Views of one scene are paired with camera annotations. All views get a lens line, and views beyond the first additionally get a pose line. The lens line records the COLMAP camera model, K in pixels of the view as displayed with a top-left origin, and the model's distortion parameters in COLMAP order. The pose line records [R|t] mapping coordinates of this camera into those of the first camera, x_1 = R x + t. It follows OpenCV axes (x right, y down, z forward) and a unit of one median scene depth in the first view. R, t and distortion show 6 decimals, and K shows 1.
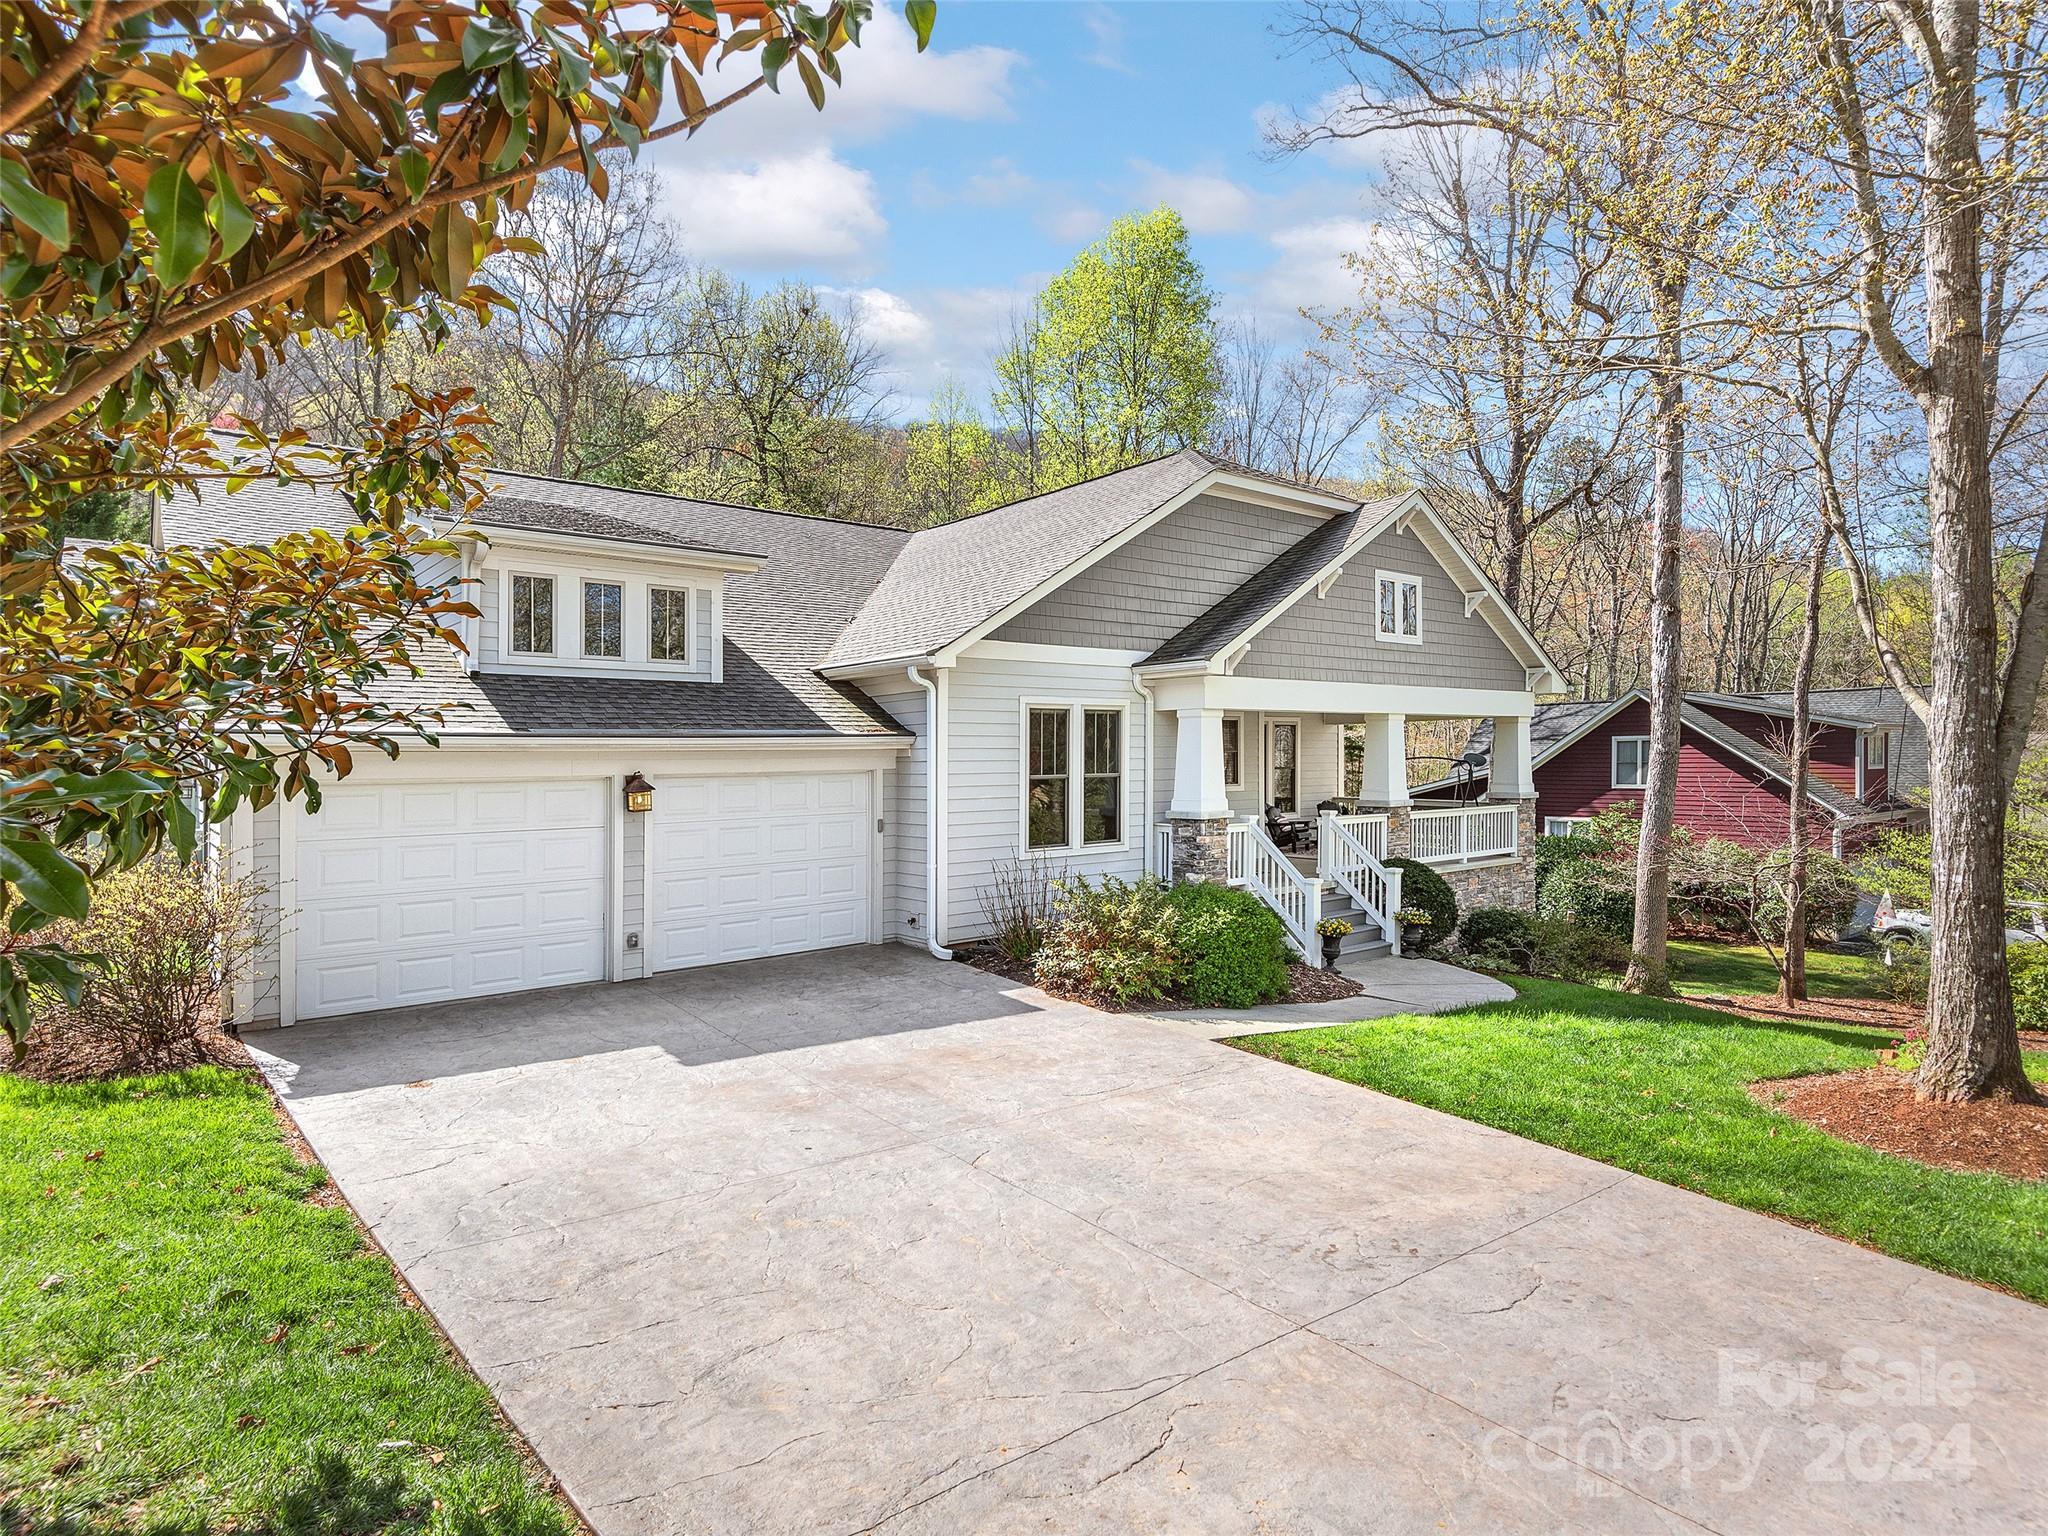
lens RADIAL K [[1110.8, 0, 1024.0], [0, 1110.8, 768.0], [0, 0, 1]] dist [-0.002469, -0.000232]
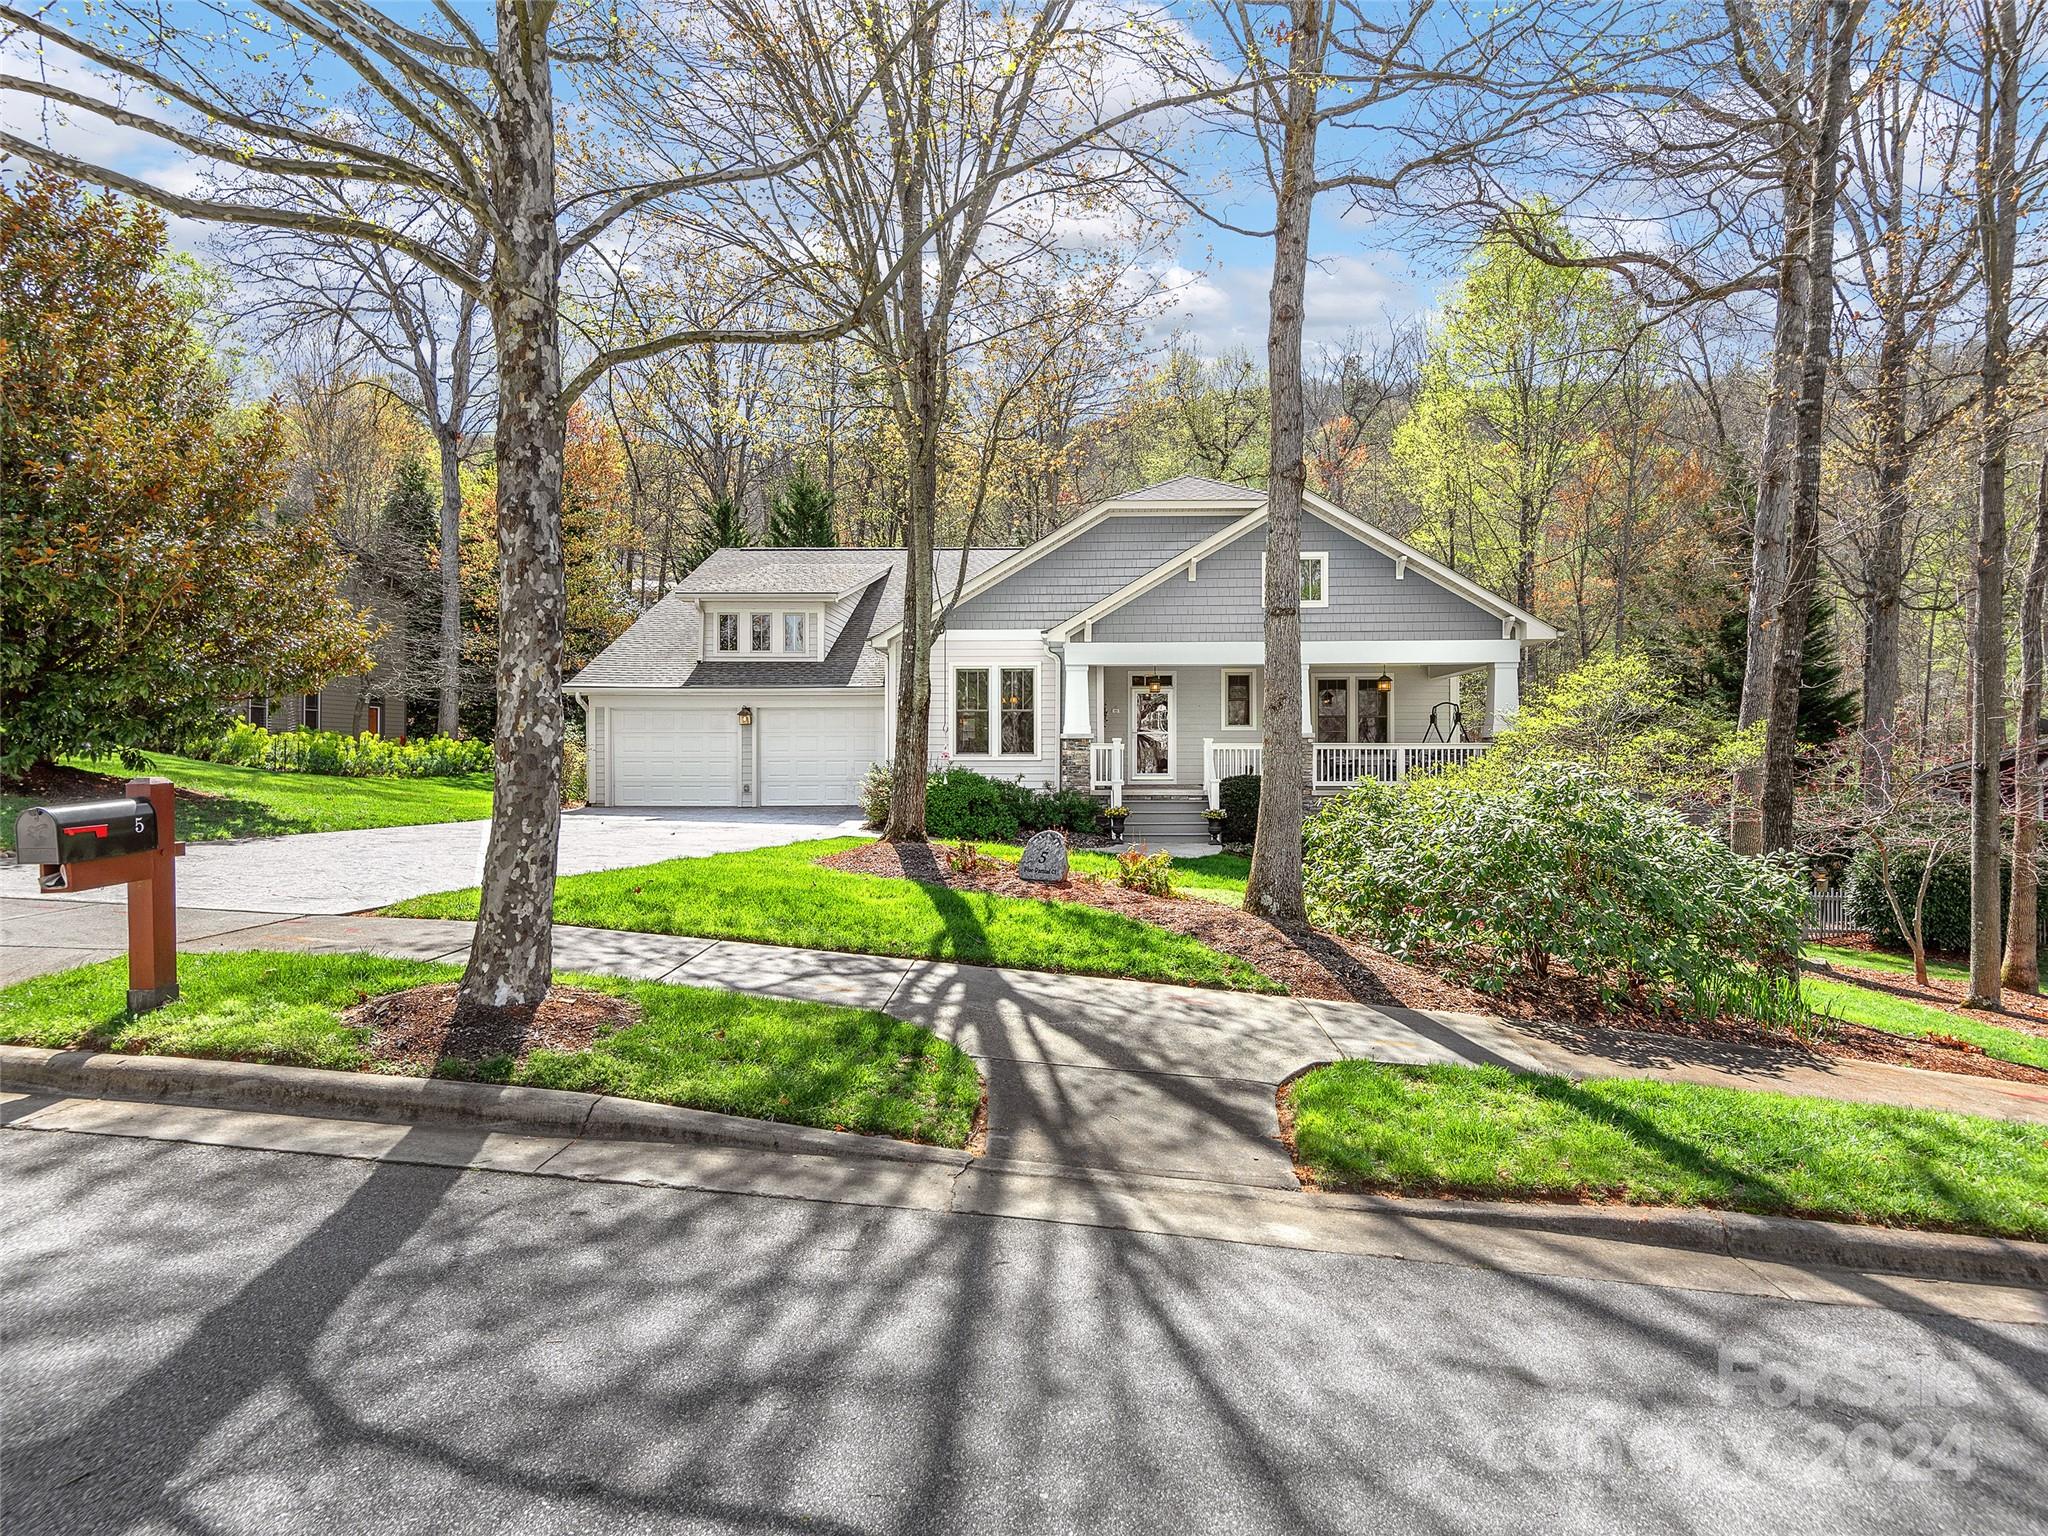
lens RADIAL K [[1110.8, 0, 1024.0], [0, 1110.8, 768.0], [0, 0, 1]] dist [-0.002469, -0.000232]
pose [[0.747209, 0.017814, -0.664350, 1.131709], [-0.014645, 0.999839, 0.010339, 0.072935], [0.664427, 0.002004, 0.747350, -0.174231]]
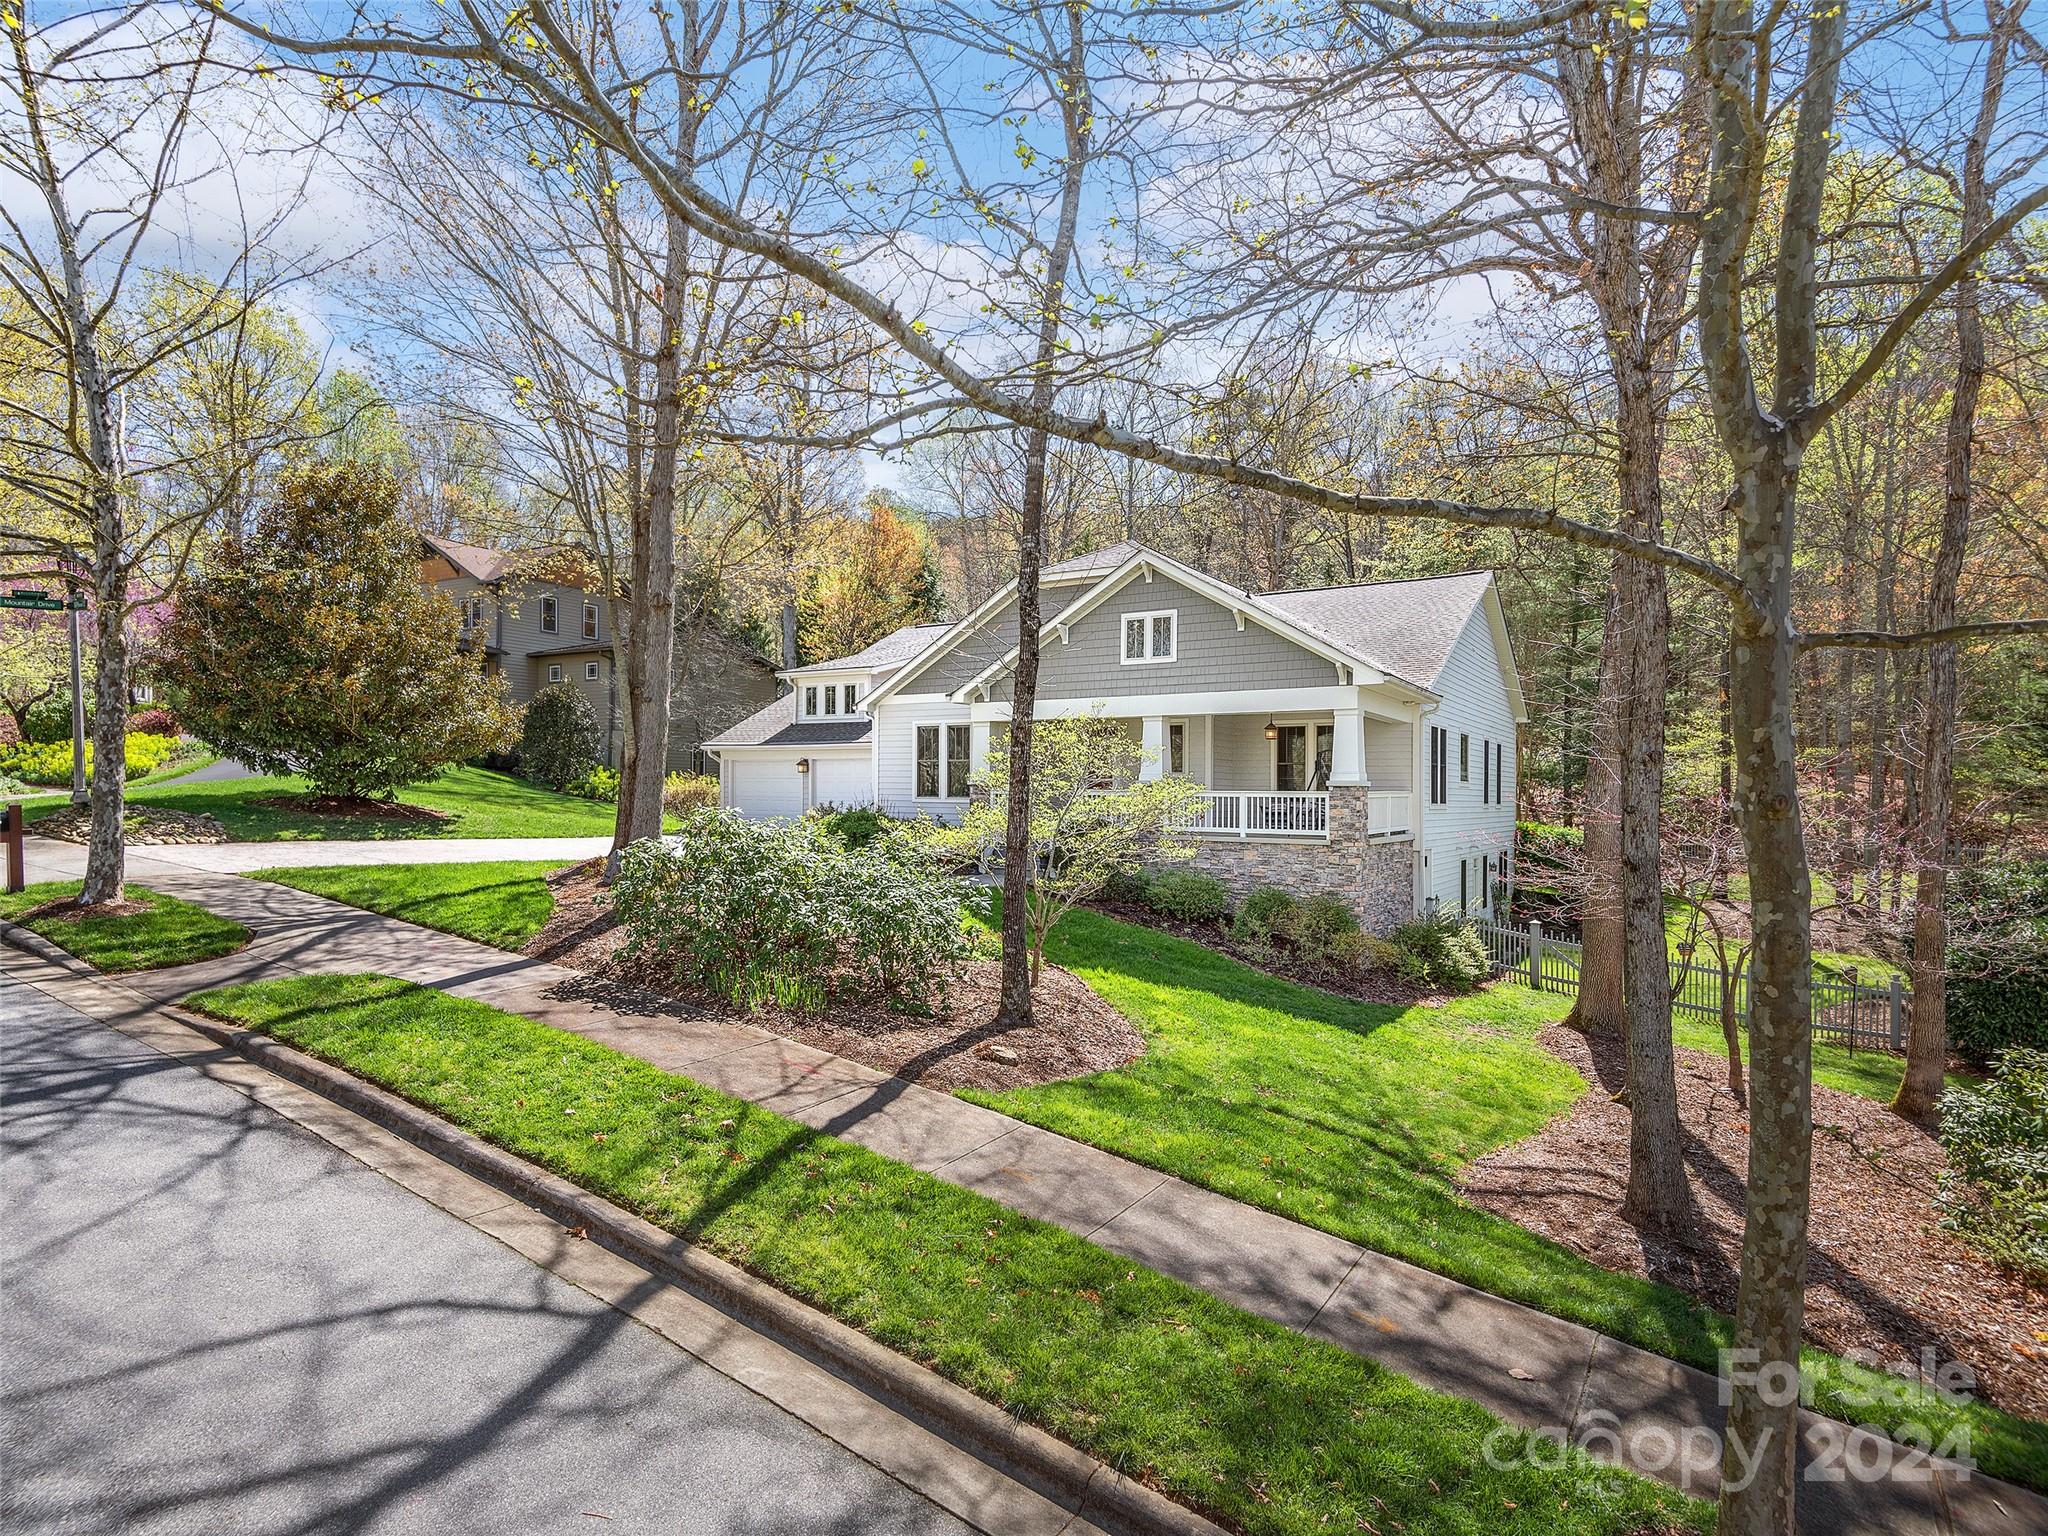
lens RADIAL K [[1110.8, 0, 1024.0], [0, 1110.8, 768.0], [0, 0, 1]] dist [-0.002469, -0.000232]
pose [[0.305304, -0.006880, -0.952230, 1.867685], [-0.023430, 0.999617, -0.014735, 0.043893], [0.951967, 0.026809, 0.305026, 0.539094]]
